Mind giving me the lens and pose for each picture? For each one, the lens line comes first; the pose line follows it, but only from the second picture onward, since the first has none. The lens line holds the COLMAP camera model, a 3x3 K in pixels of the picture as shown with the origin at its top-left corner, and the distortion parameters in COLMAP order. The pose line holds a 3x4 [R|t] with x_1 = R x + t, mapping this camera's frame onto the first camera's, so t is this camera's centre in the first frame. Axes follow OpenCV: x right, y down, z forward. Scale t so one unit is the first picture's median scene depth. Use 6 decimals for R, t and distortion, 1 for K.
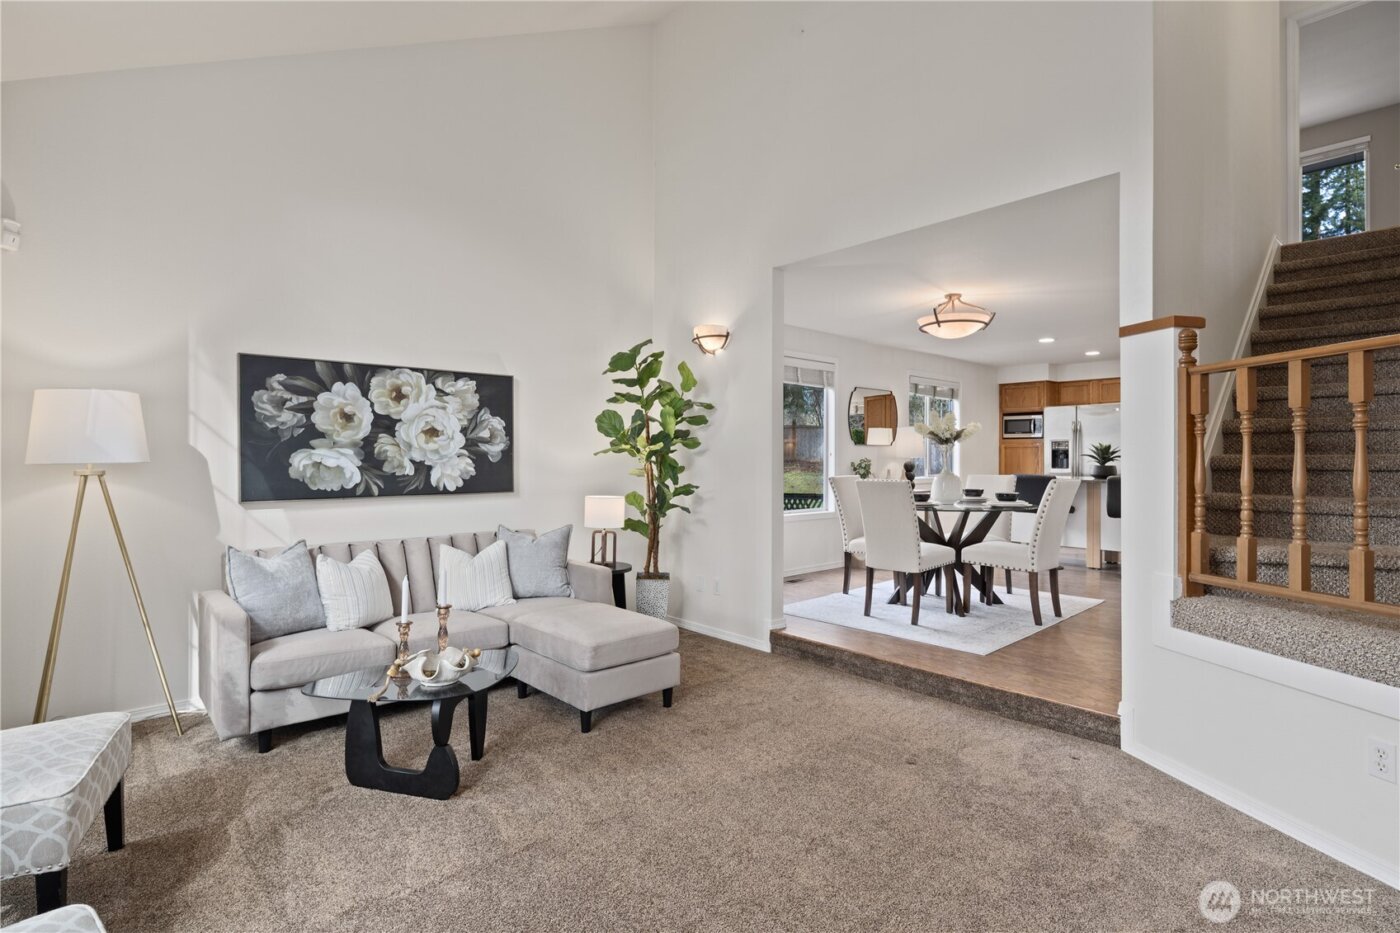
lens RADIAL K [[687.1, 0, 709.4], [0, 687.1, 456.7], [0, 0, 1]] dist [0.004725, -0.005174]
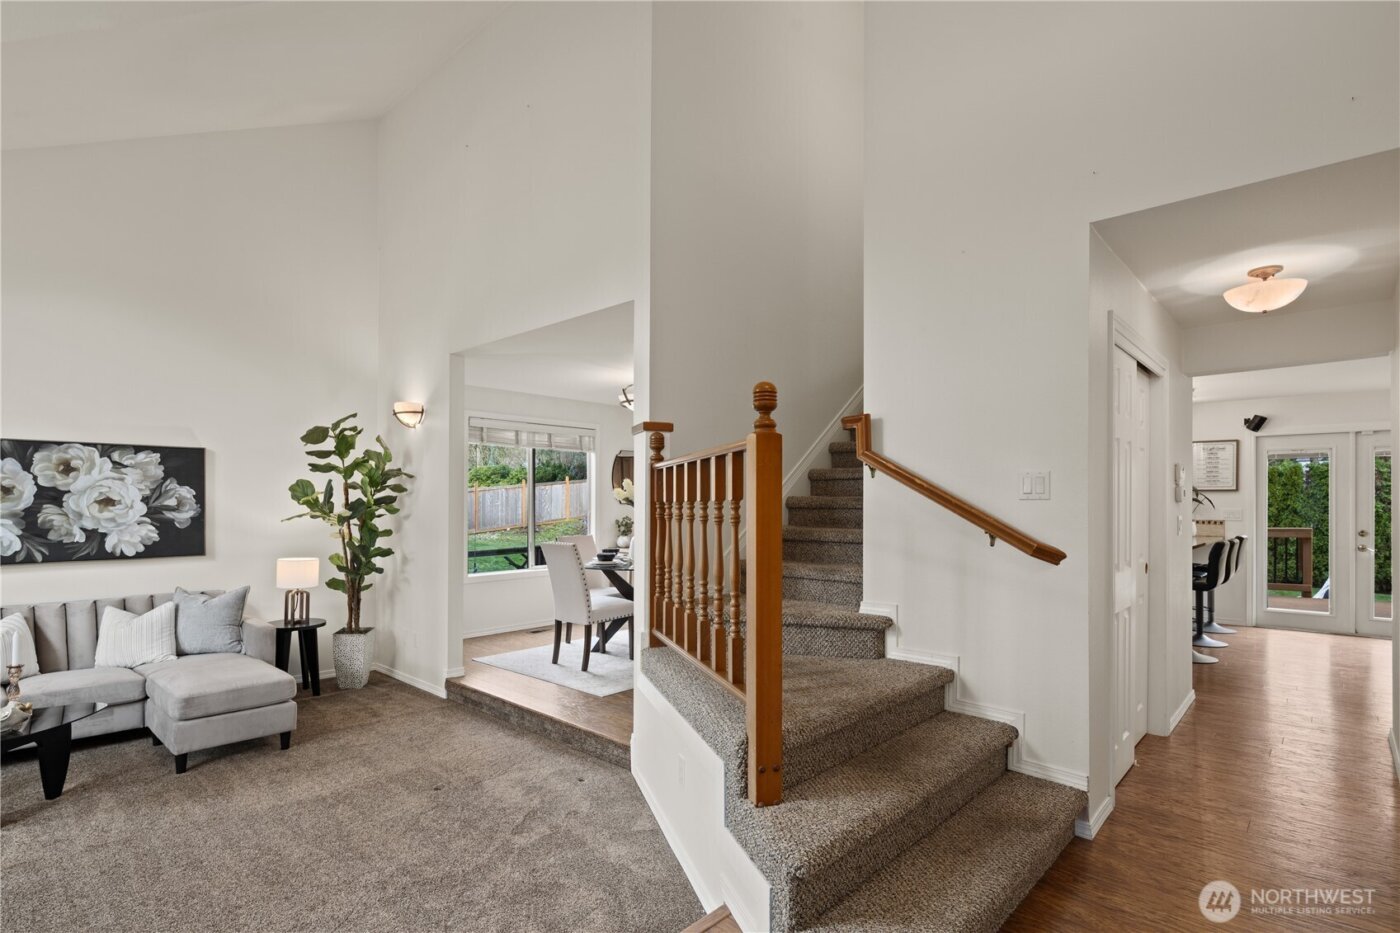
lens RADIAL K [[687.1, 0, 704.3], [0, 687.1, 500.2], [0, 0, 1]] dist [0.004725, -0.005174]
pose [[0.995784, 0.002711, 0.091689, 0.437327], [-0.002711, 0.999996, -0.000121, -0.041335], [-0.091689, -0.000128, 0.995788, -0.163179]]
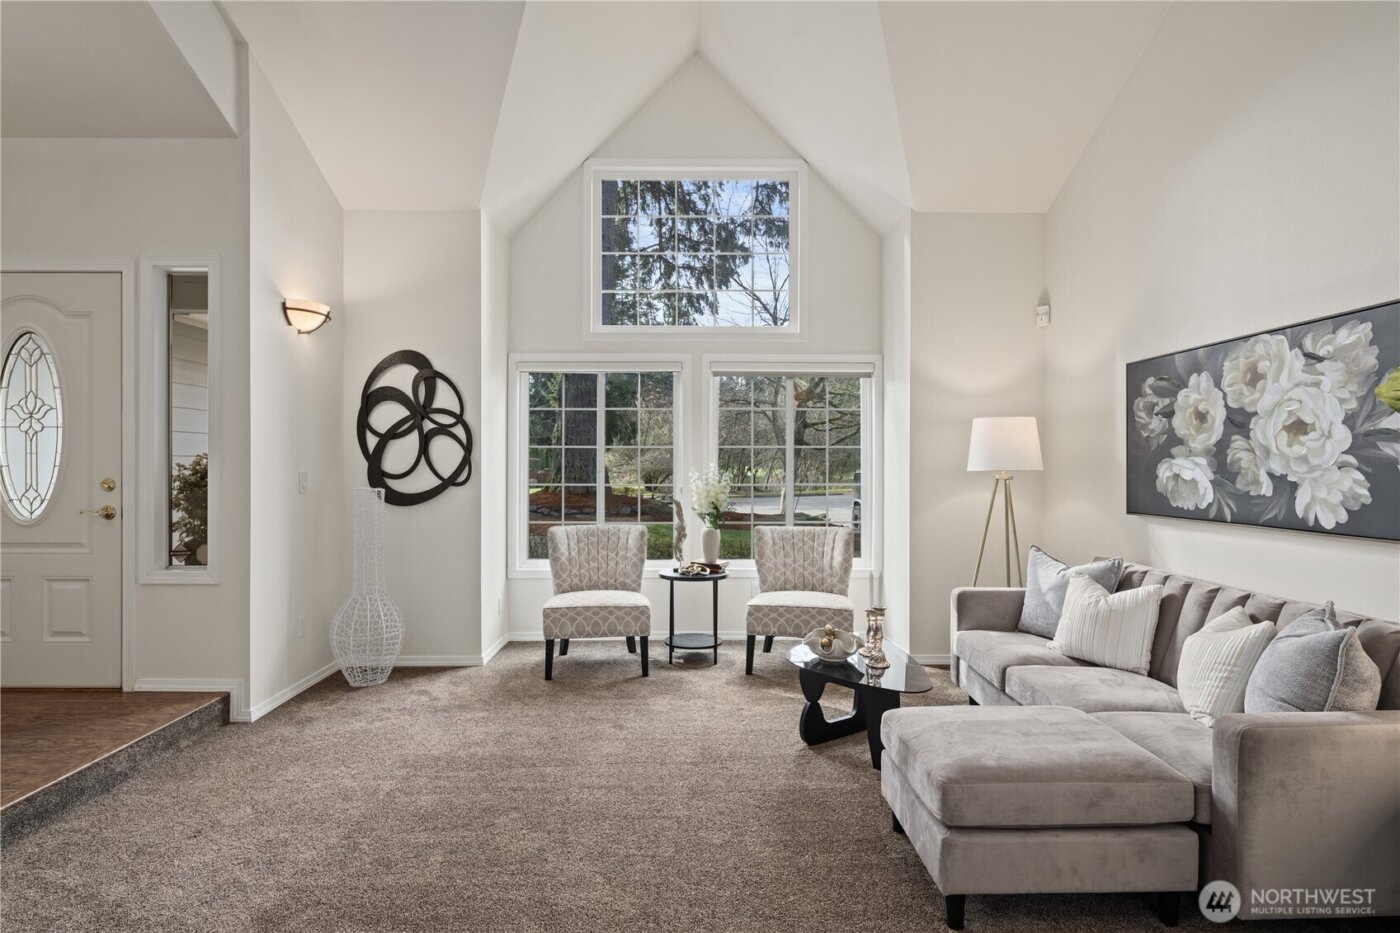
lens RADIAL K [[687.1, 0, 700.9], [0, 687.1, 462.4], [0, 0, 1]] dist [0.004725, -0.005174]
pose [[-0.670484, -0.004332, -0.741911, 0.402134], [-0.000766, 0.999986, -0.005147, -0.001422], [0.741923, -0.002882, -0.670479, 1.029655]]
